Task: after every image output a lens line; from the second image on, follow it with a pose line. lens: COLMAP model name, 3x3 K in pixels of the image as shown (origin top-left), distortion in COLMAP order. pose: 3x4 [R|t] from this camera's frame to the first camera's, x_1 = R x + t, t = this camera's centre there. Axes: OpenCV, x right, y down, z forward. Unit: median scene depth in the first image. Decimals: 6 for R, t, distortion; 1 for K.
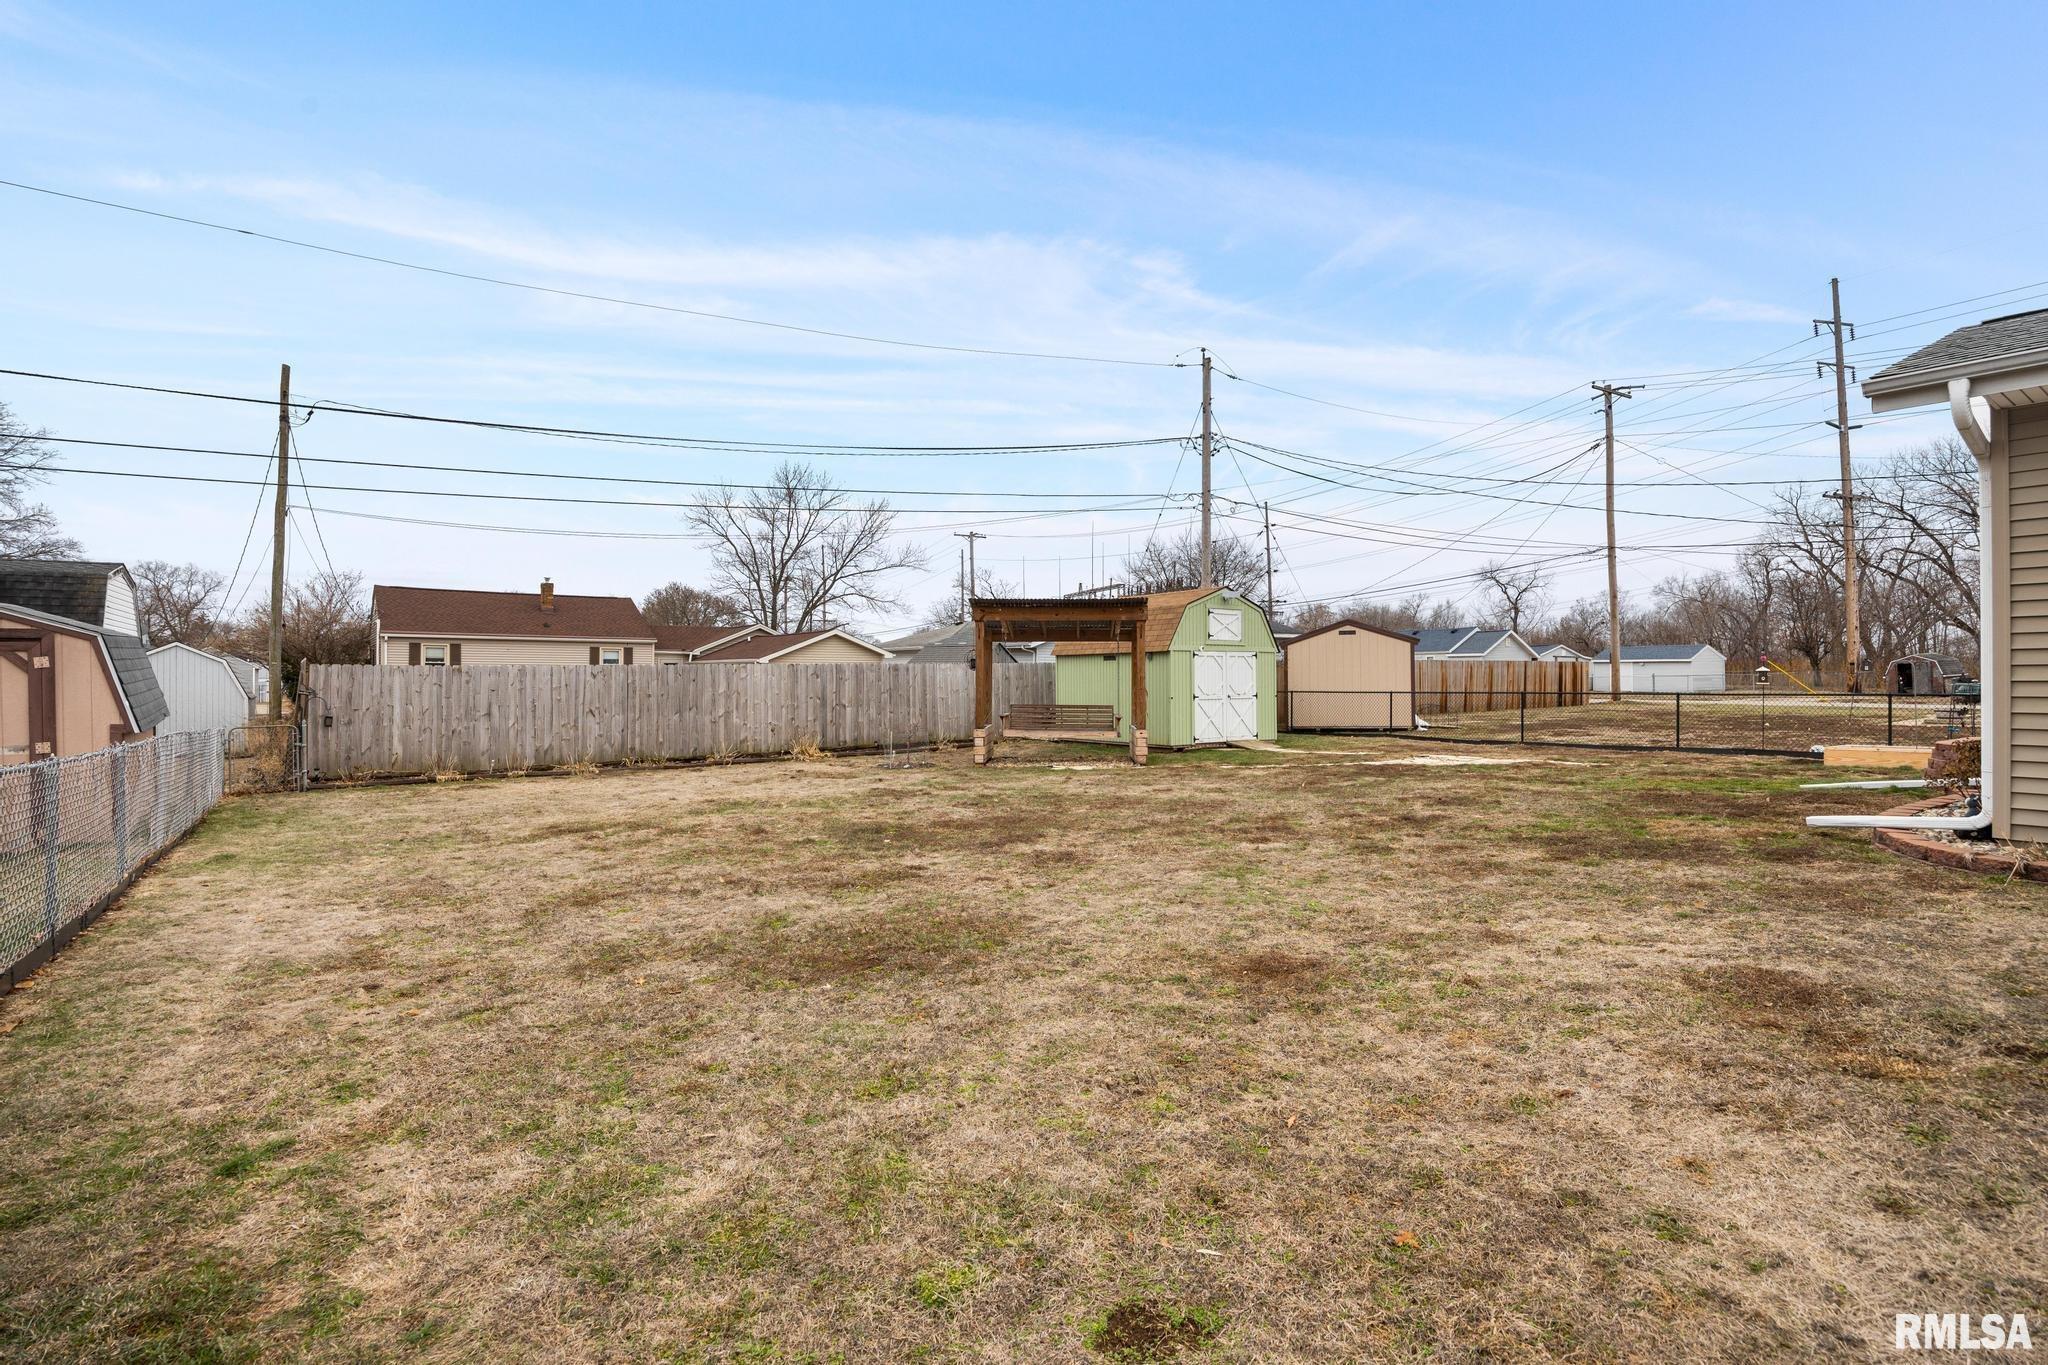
lens RADIAL K [[953.9, 0, 1024.0], [0, 953.9, 682.5], [0, 0, 1]] dist [0.000124, 0.000015]
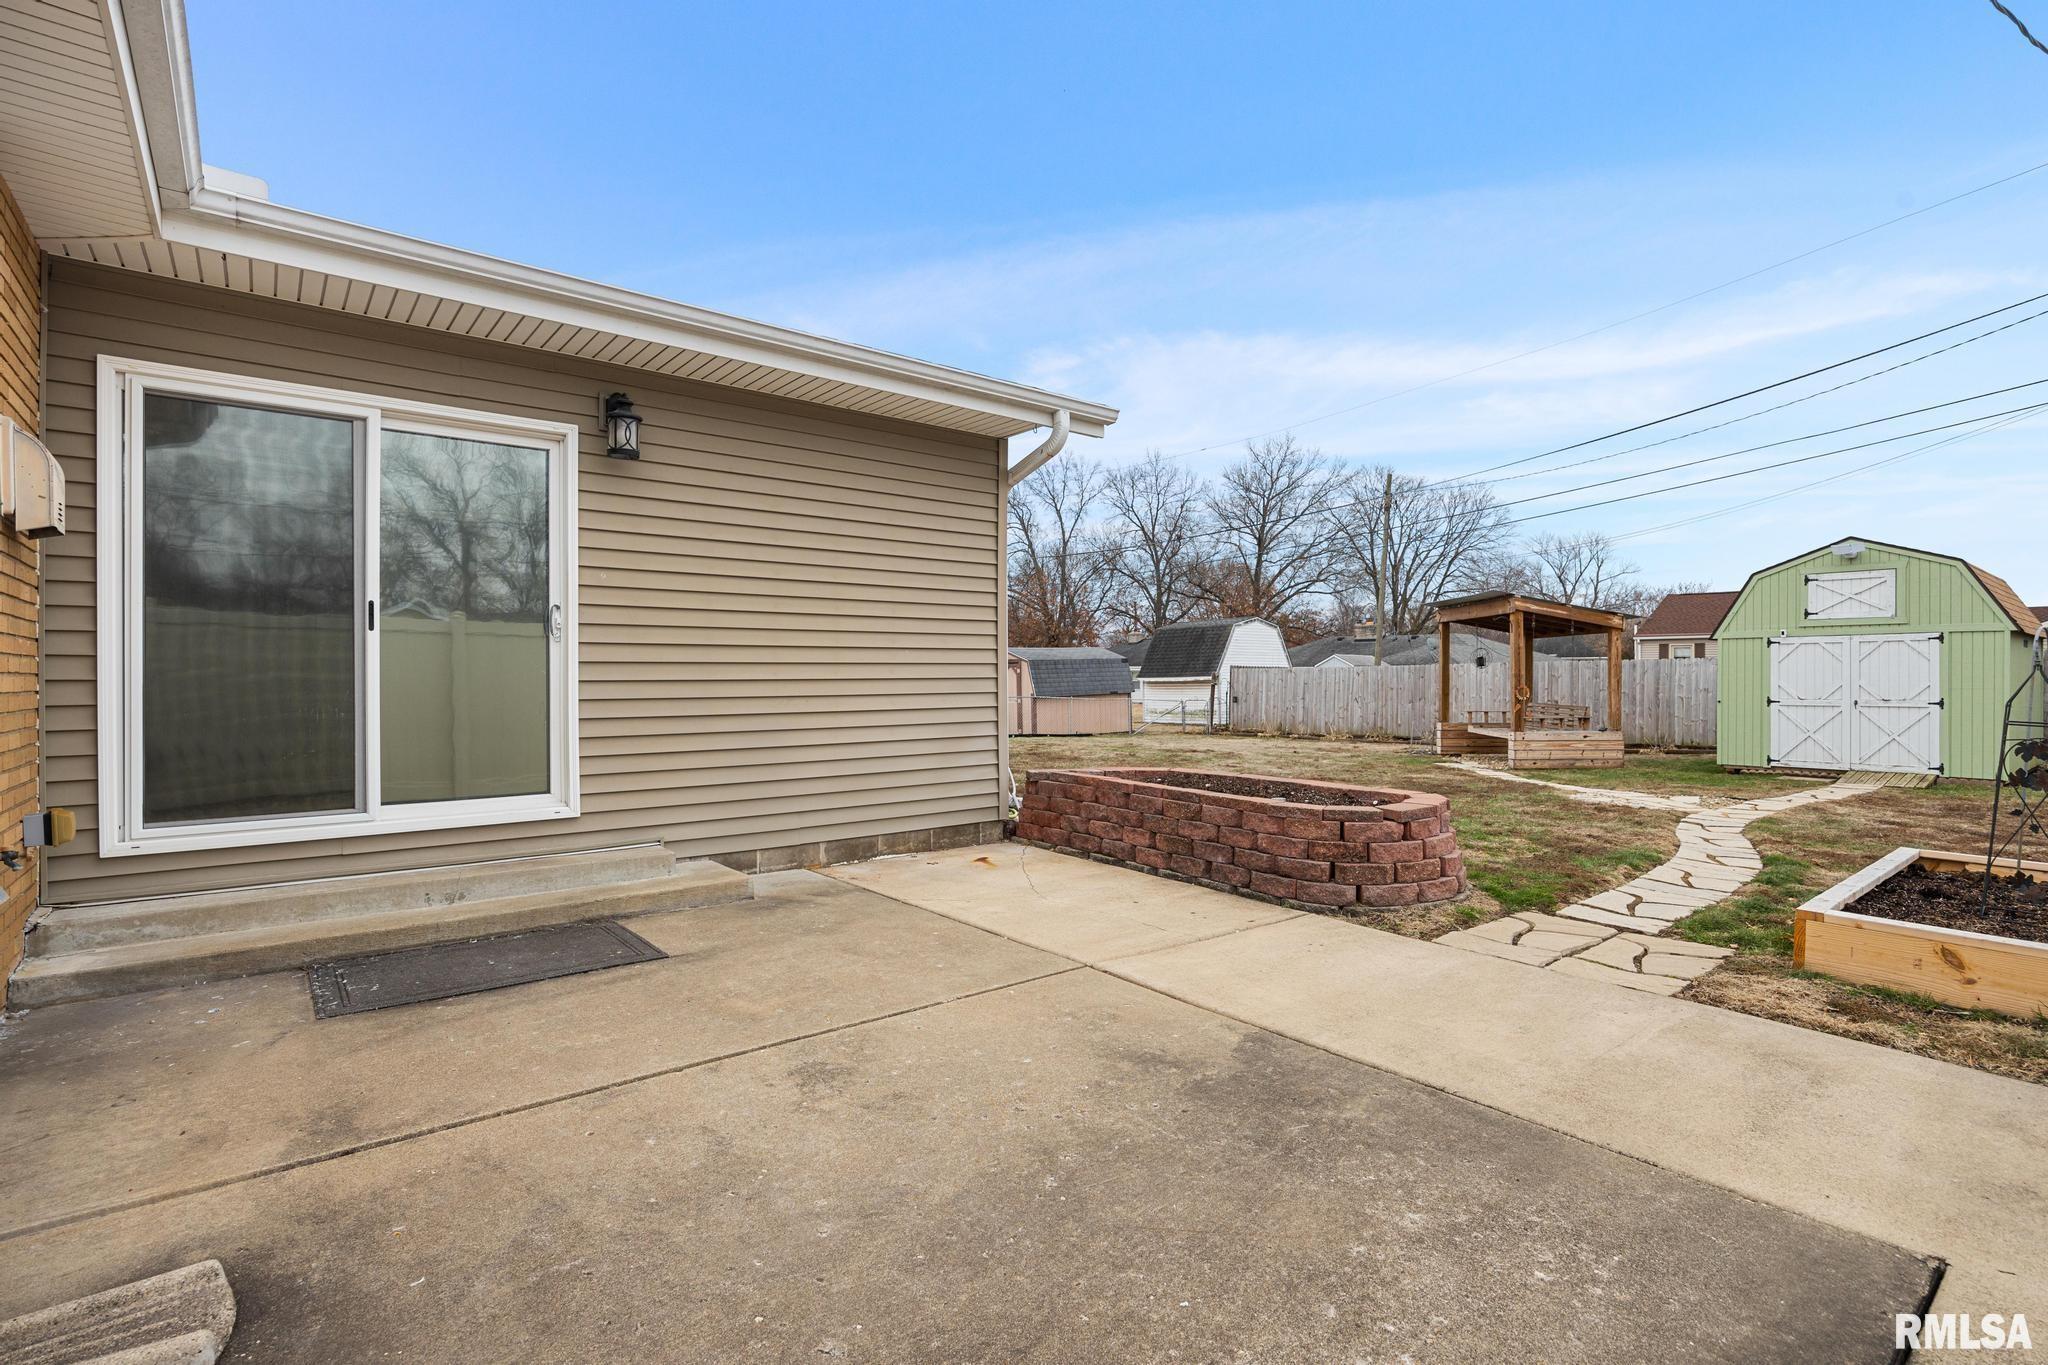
lens RADIAL K [[953.9, 0, 1024.0], [0, 953.9, 682.5], [0, 0, 1]] dist [0.000124, 0.000015]
pose [[0.033030, 0.006364, -0.999434, 0.798500], [-0.000357, 0.999980, 0.006356, -0.003129], [0.999454, 0.000147, 0.033031, 0.373465]]
